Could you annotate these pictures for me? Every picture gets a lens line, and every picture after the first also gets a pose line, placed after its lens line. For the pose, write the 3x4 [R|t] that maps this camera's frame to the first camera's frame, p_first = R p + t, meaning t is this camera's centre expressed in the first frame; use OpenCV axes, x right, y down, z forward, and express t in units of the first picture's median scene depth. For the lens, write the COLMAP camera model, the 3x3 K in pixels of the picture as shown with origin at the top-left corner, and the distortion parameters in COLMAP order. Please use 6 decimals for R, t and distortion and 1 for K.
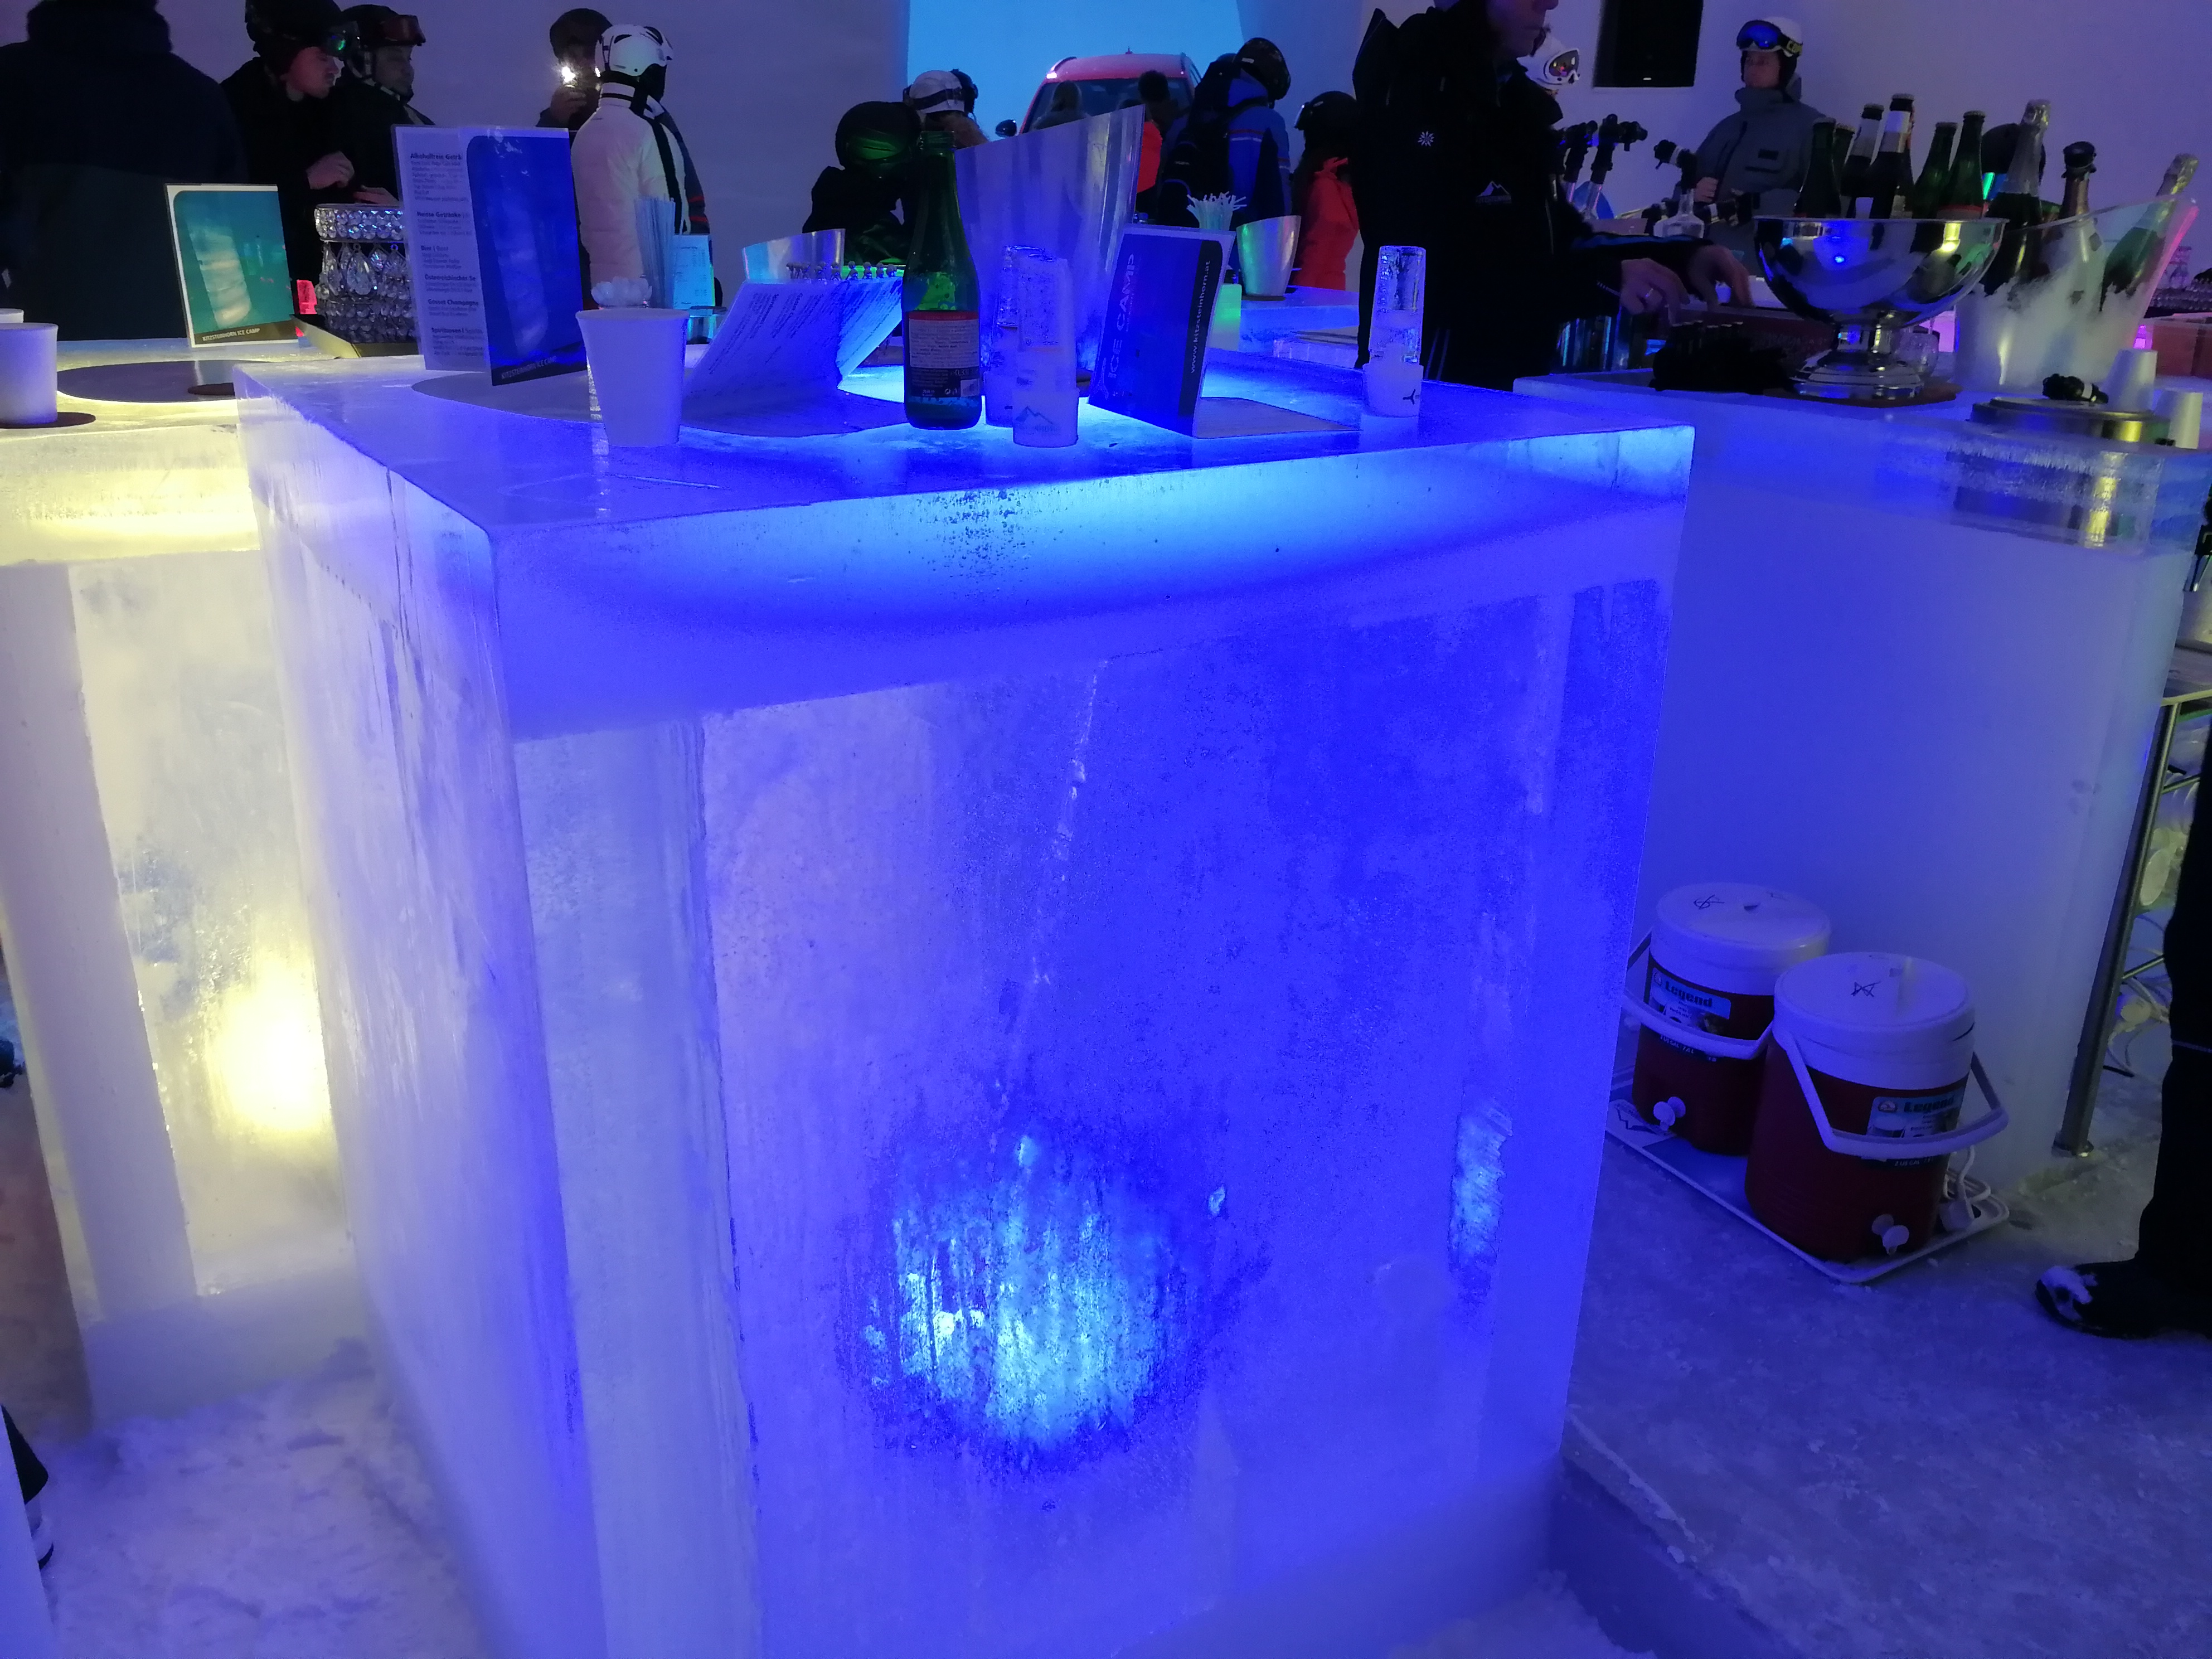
lens RADIAL K [[1760.2, 0, 1098.4], [0, 1760.2, 830.0], [0, 0, 1]] dist [0.012072, -0.026010]
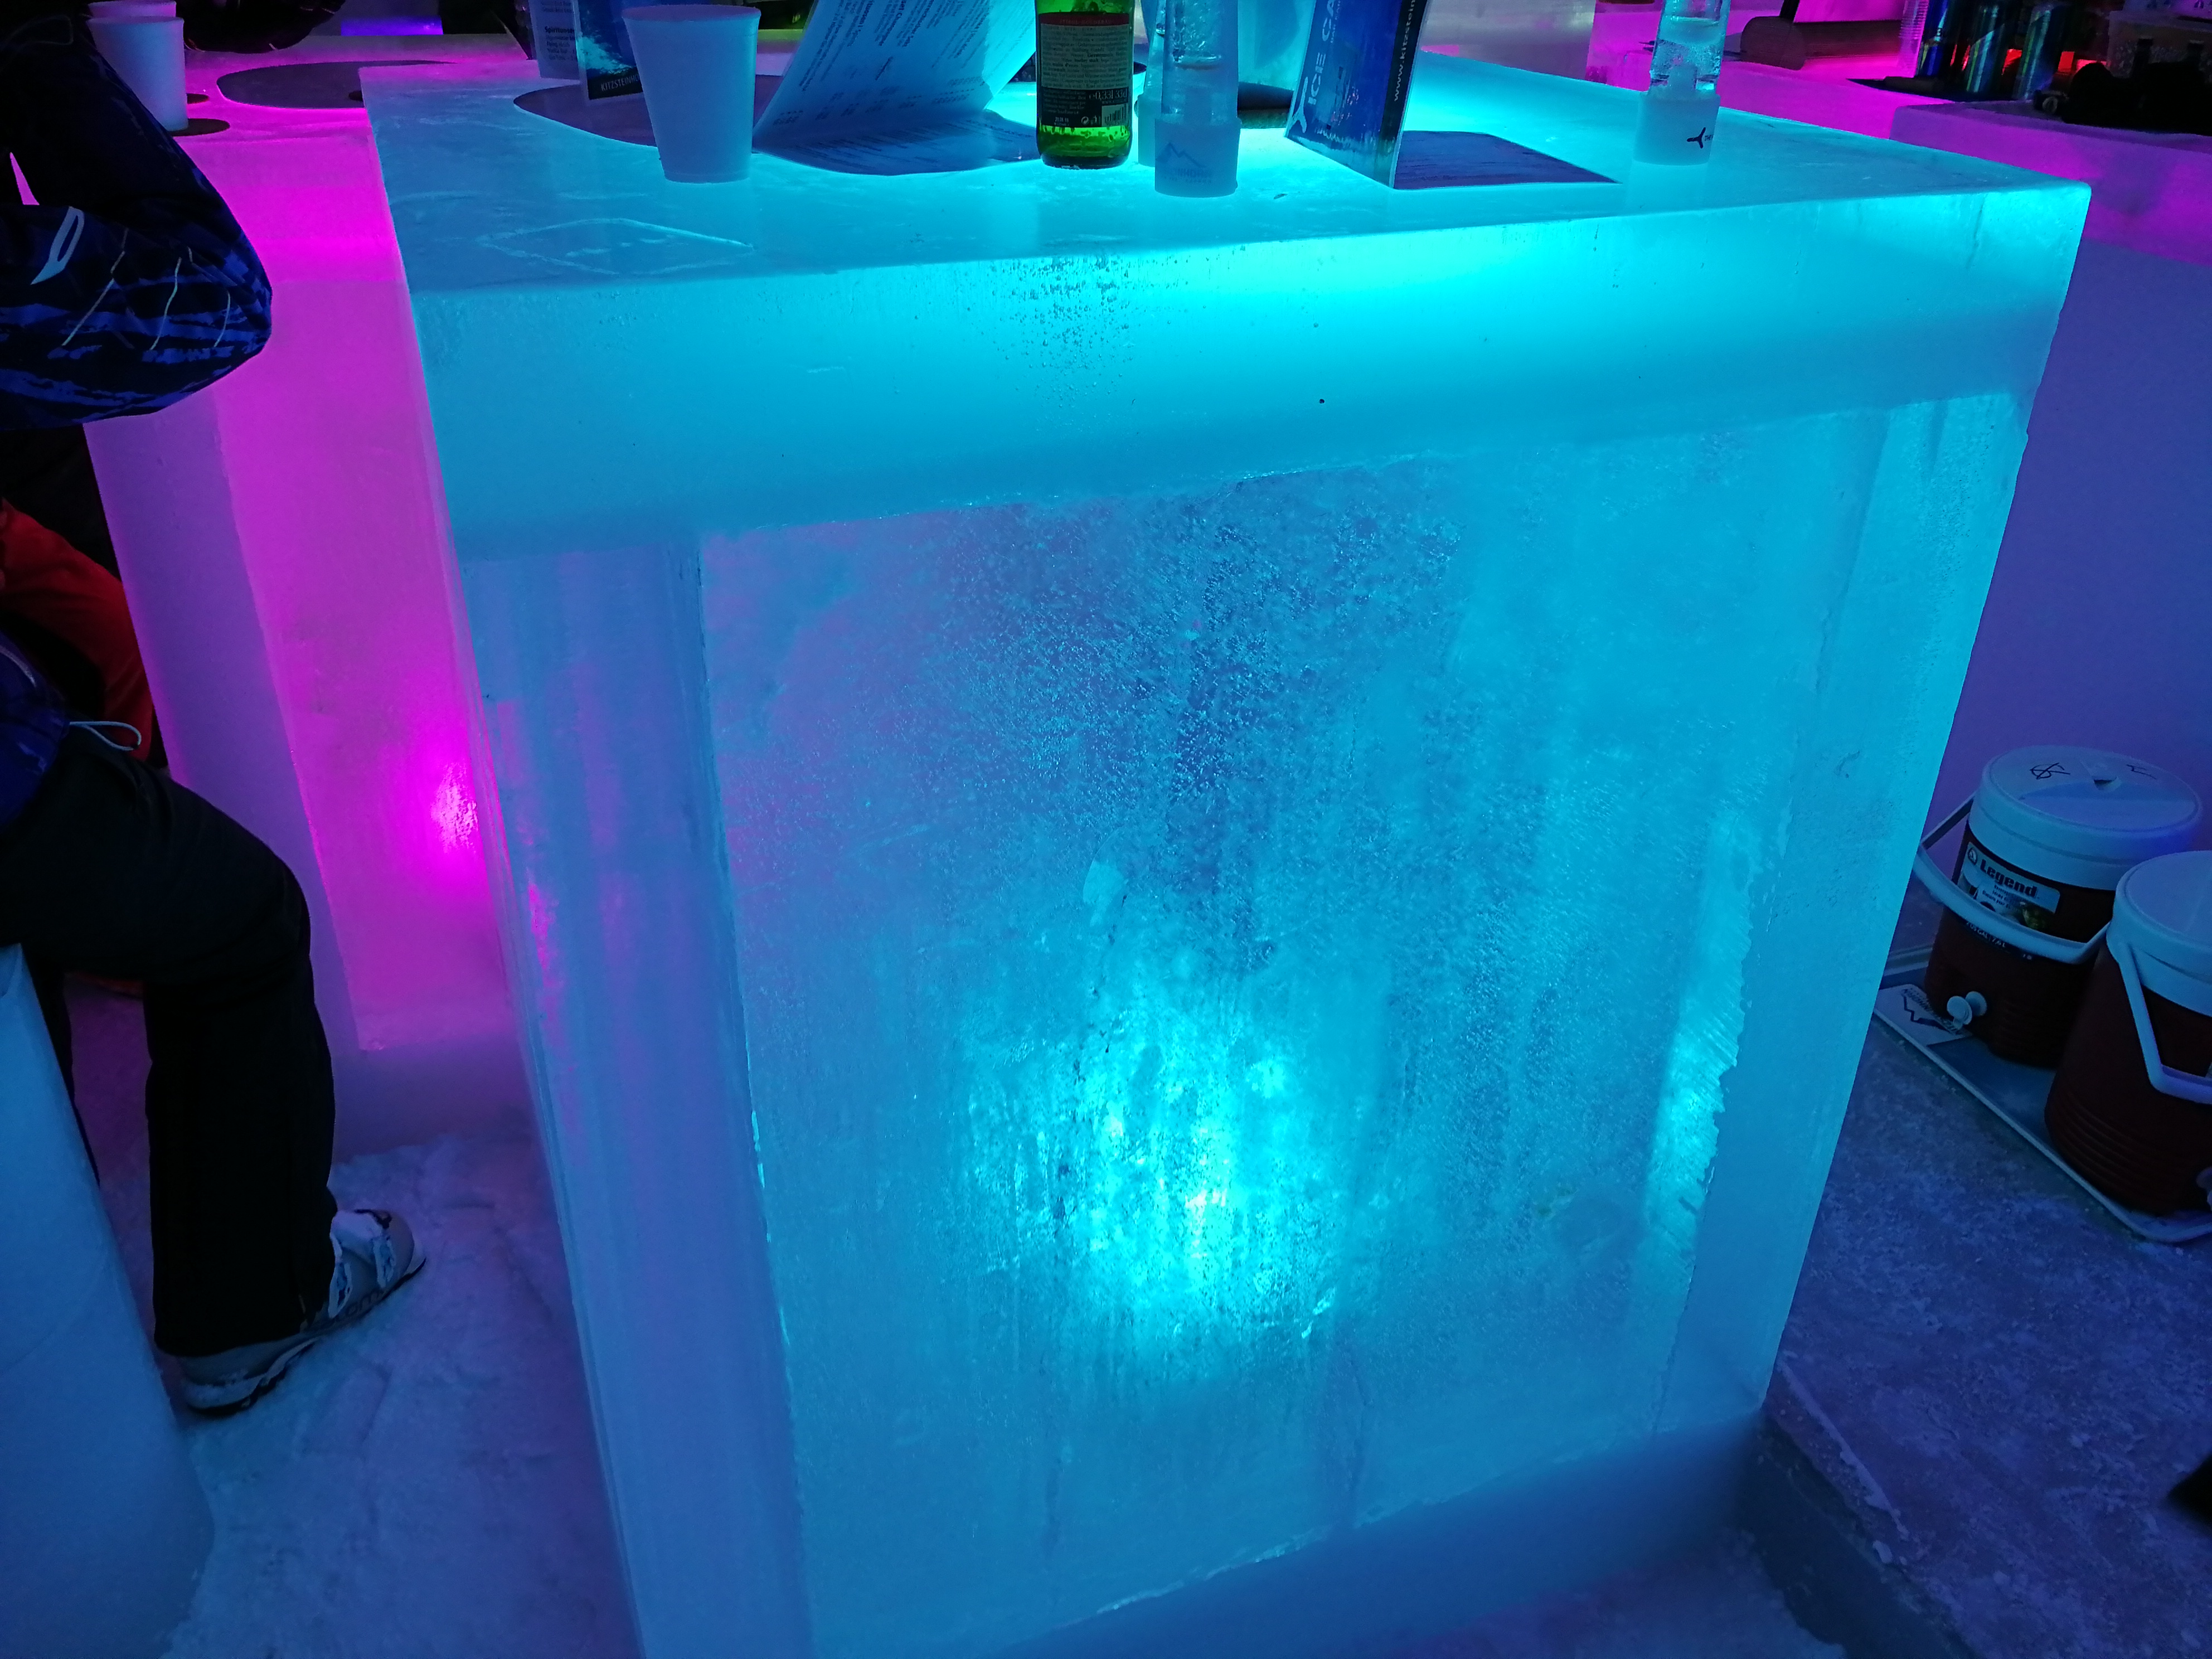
lens RADIAL K [[1760.2, 0, 1114.8], [0, 1760.2, 827.7], [0, 0, 1]] dist [0.012072, -0.026010]
pose [[0.982649, 0.087186, -0.163706, 0.064580], [-0.062429, 0.986605, 0.150710, -0.039902], [0.174653, -0.137875, 0.974929, 0.134192]]
